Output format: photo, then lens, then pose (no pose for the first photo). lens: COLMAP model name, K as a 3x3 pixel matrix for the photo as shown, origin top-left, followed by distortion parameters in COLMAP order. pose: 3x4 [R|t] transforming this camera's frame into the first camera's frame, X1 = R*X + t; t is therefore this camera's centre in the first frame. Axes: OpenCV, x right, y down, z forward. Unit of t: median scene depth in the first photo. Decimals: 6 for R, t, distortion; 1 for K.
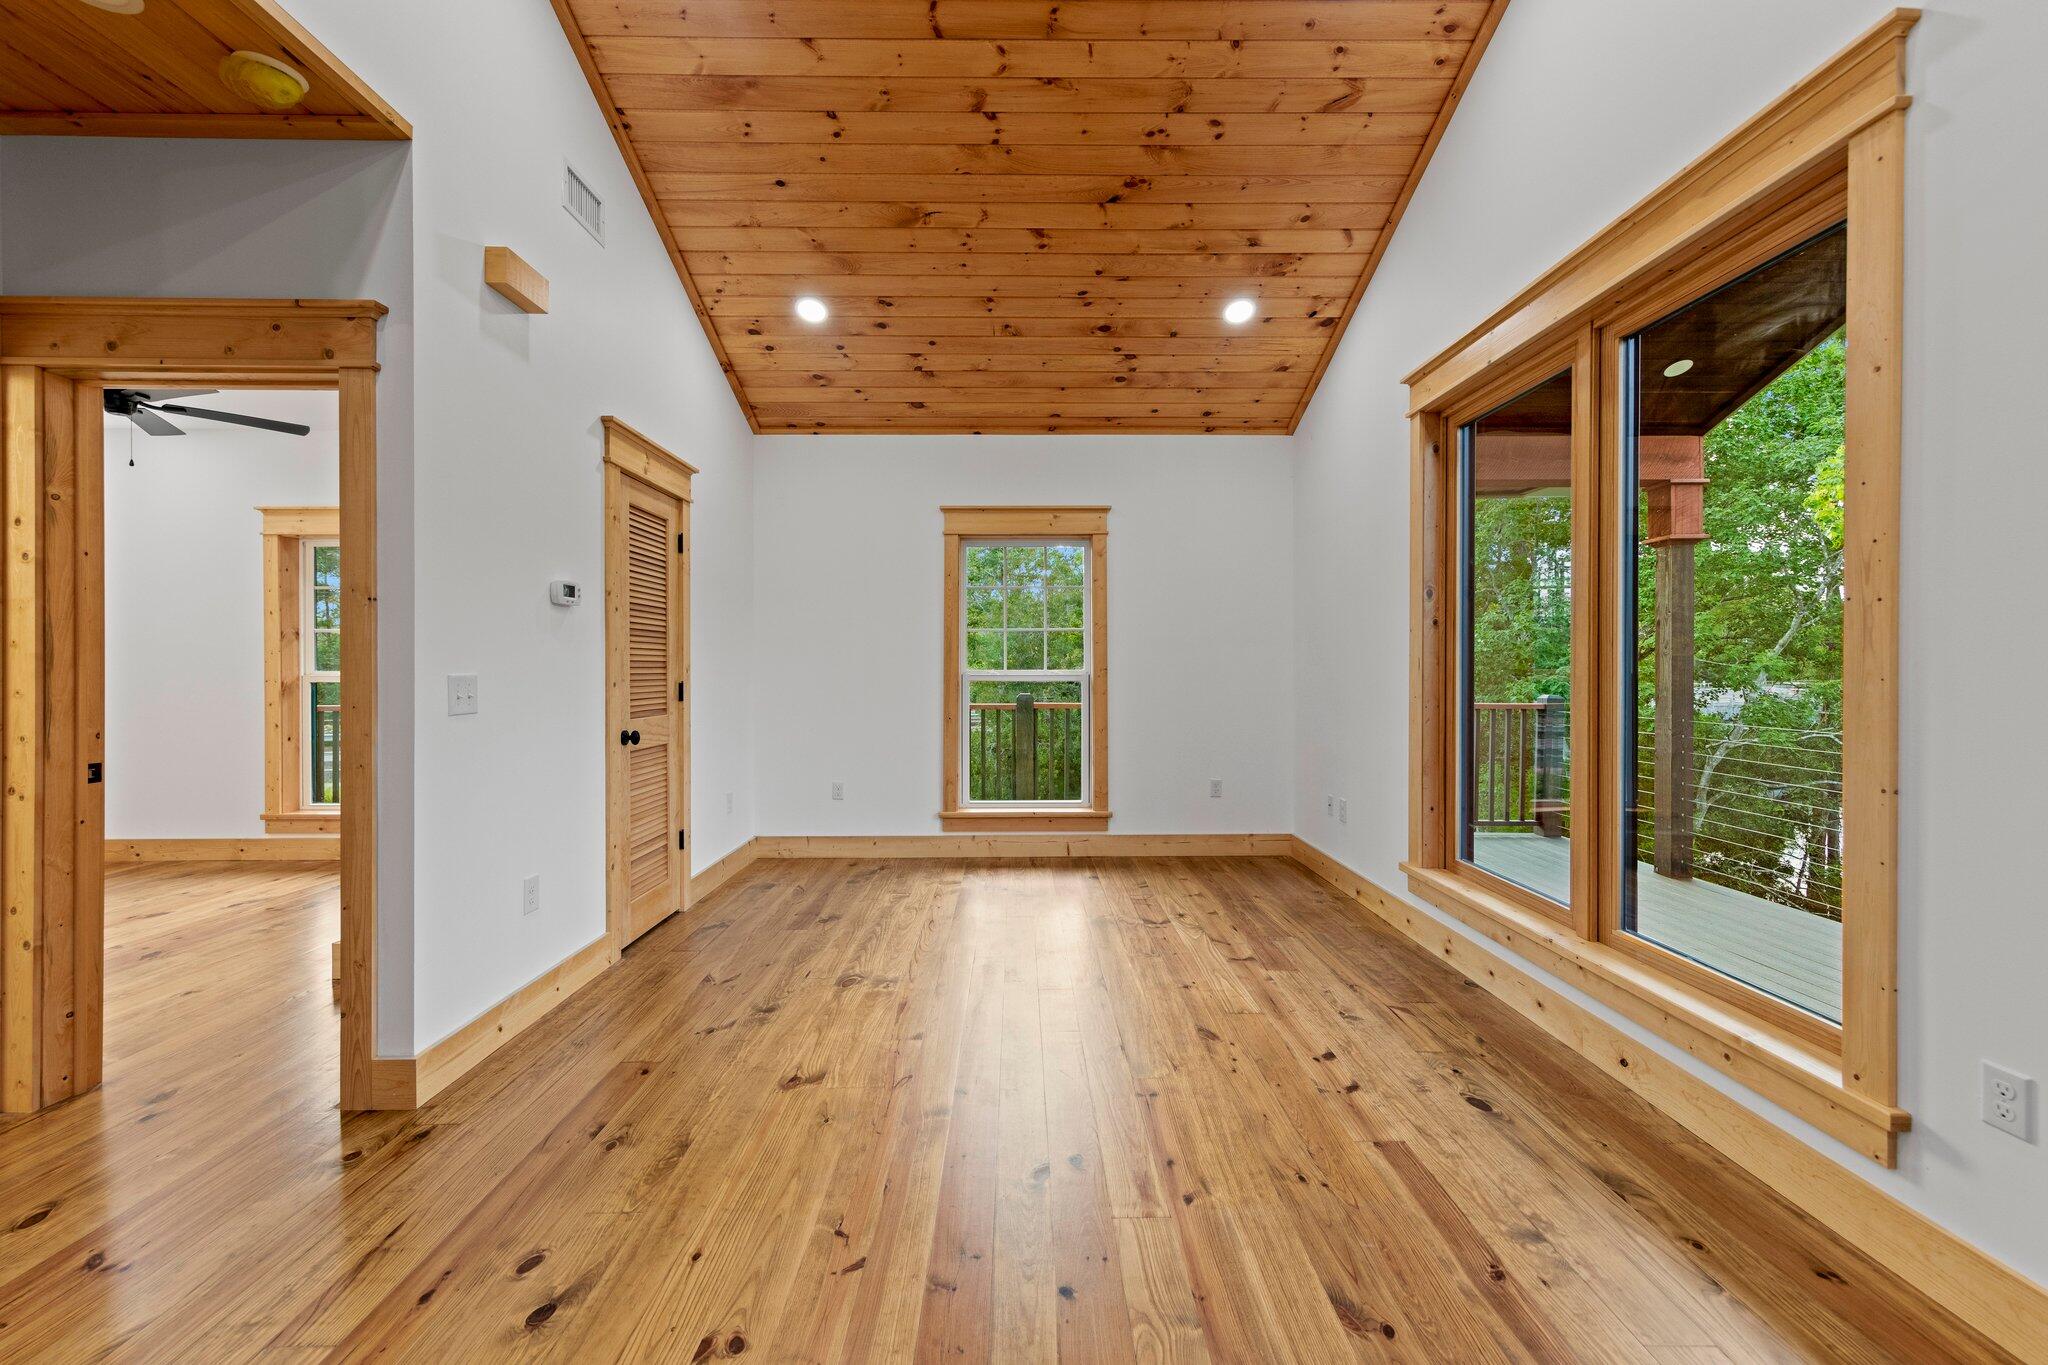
lens RADIAL K [[788.8, 0, 1024.5], [0, 788.8, 671.3], [0, 0, 1]] dist [0.006589, -0.000743]
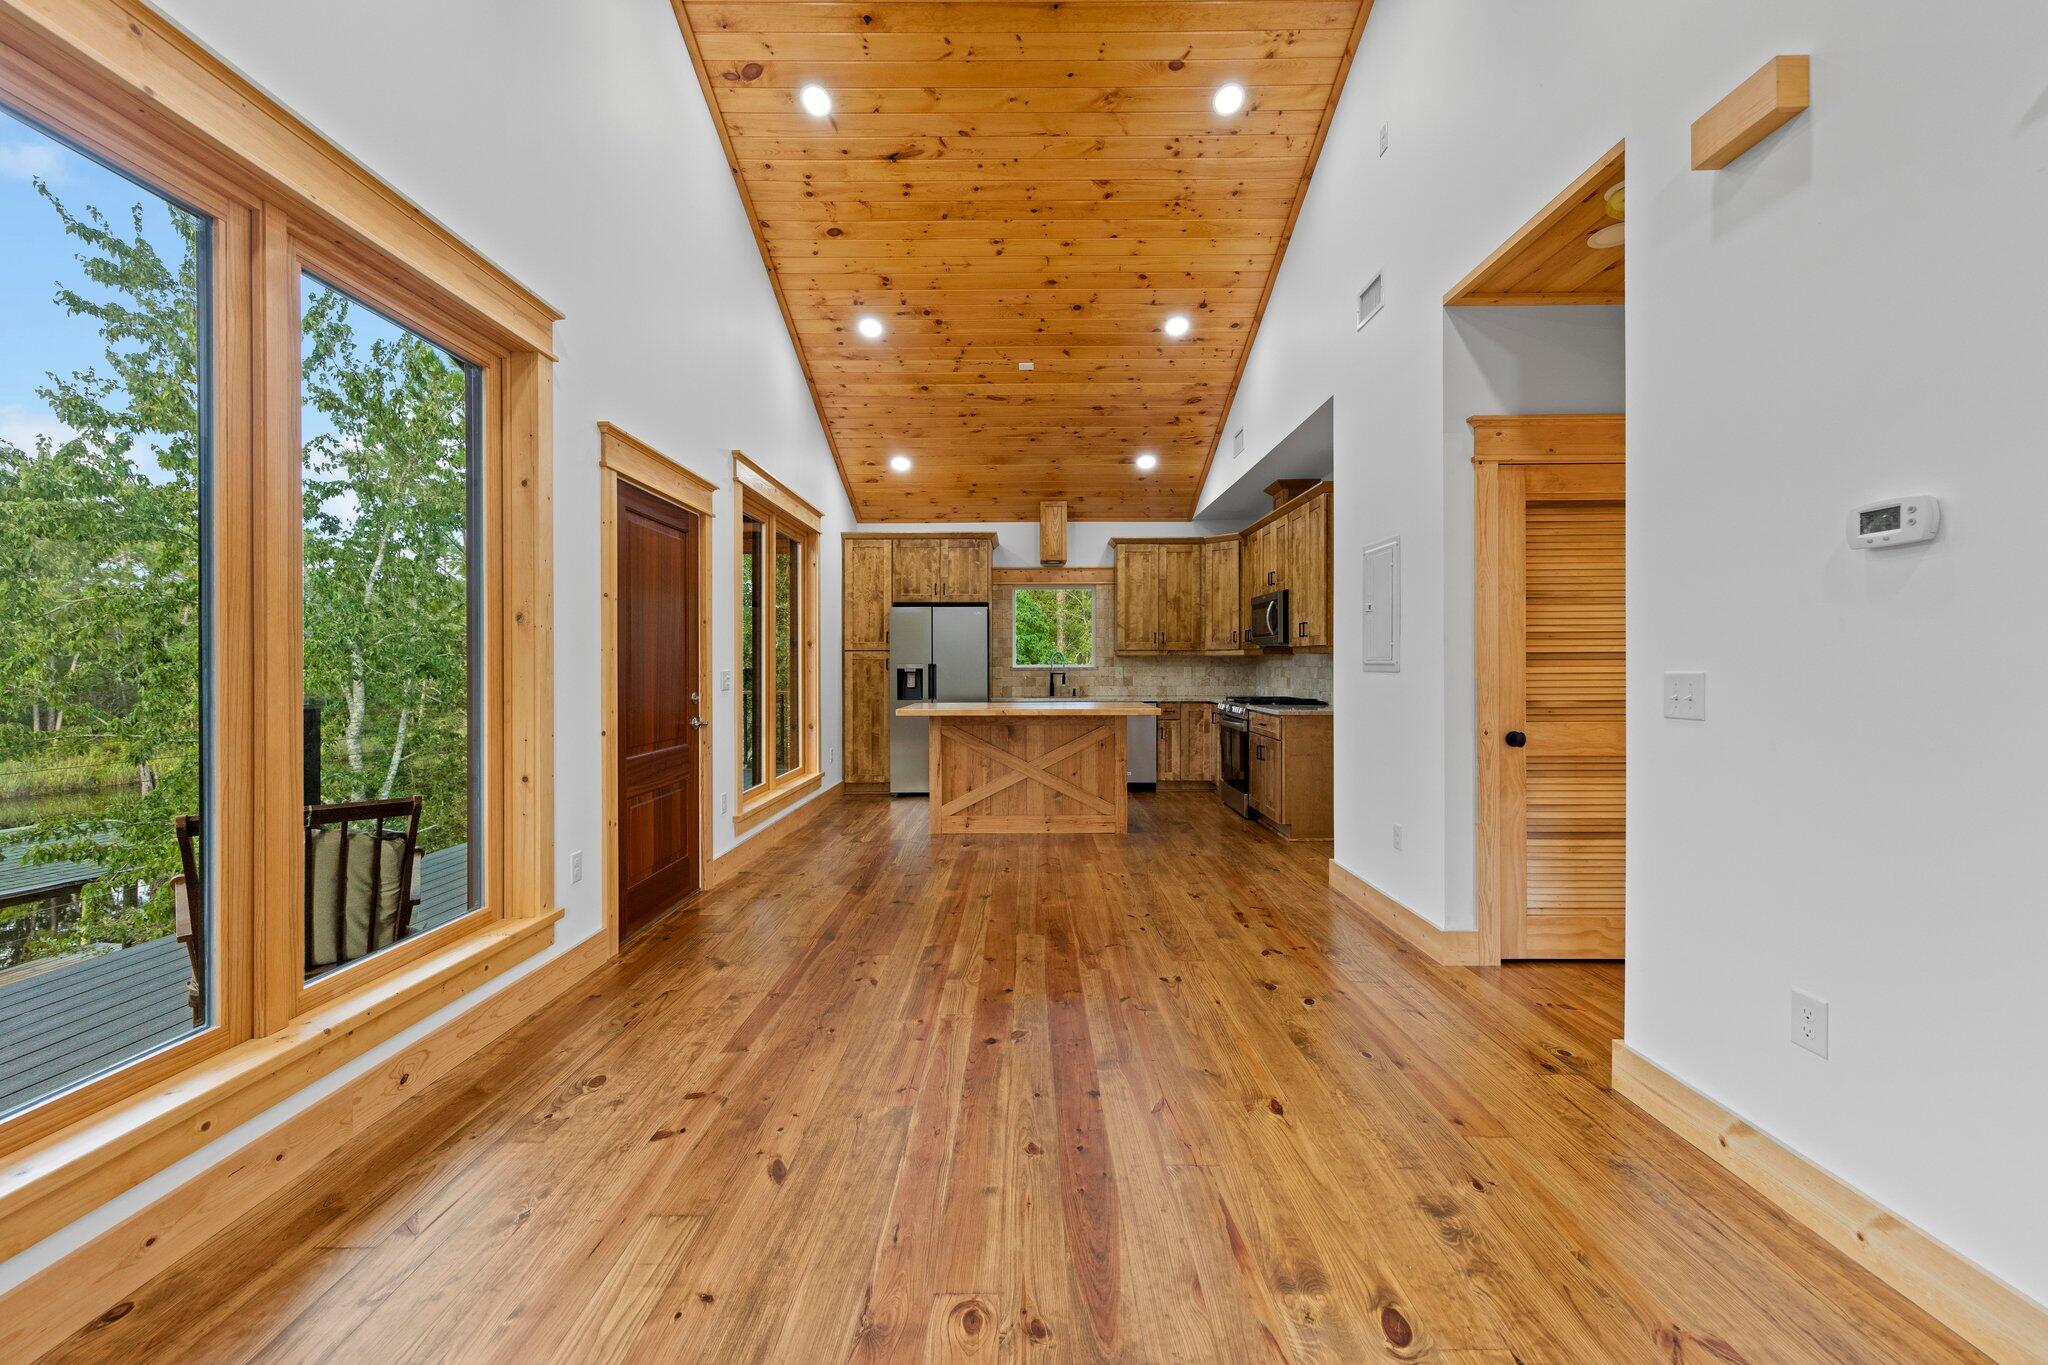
lens RADIAL K [[788.8, 0, 1024.5], [0, 788.8, 671.3], [0, 0, 1]] dist [0.006589, -0.000743]
pose [[-0.999920, 0.002307, 0.012421, -0.004757], [0.002437, 0.999943, 0.010436, -0.005133], [-0.012397, 0.010465, -0.999868, 1.258893]]
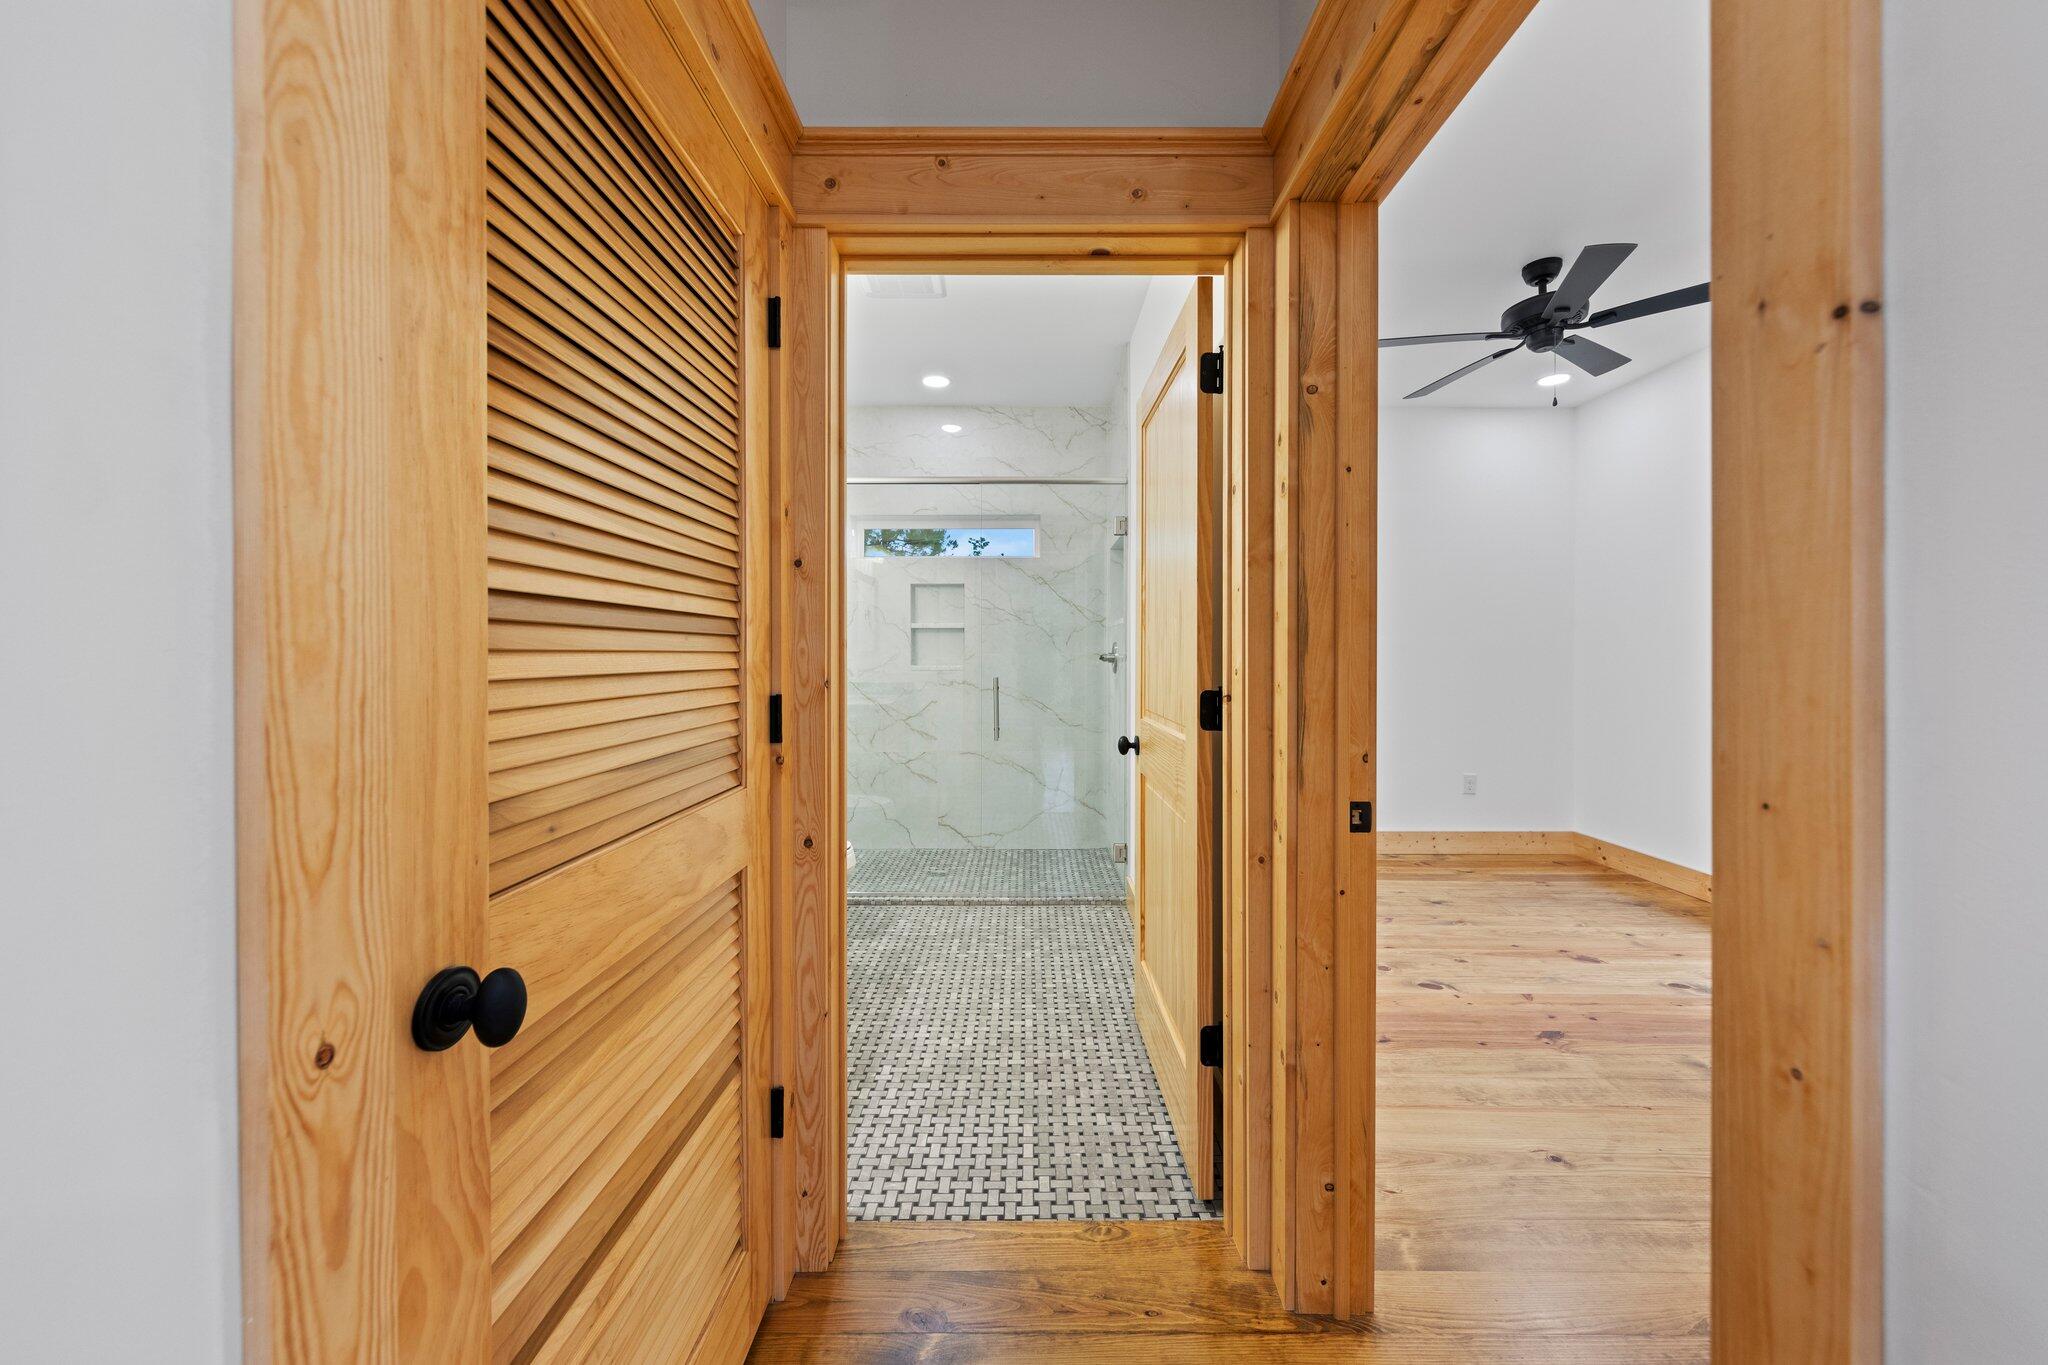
lens RADIAL K [[719.3, 0, 1026.1], [0, 719.3, 655.0], [0, 0, 1]] dist [0.001758, 0.000053]
pose [[-0.014728, -0.001206, -0.999891, -0.388259], [-0.004632, 0.999989, -0.001138, 0.000989], [0.999881, 0.004615, -0.014734, 0.483517]]
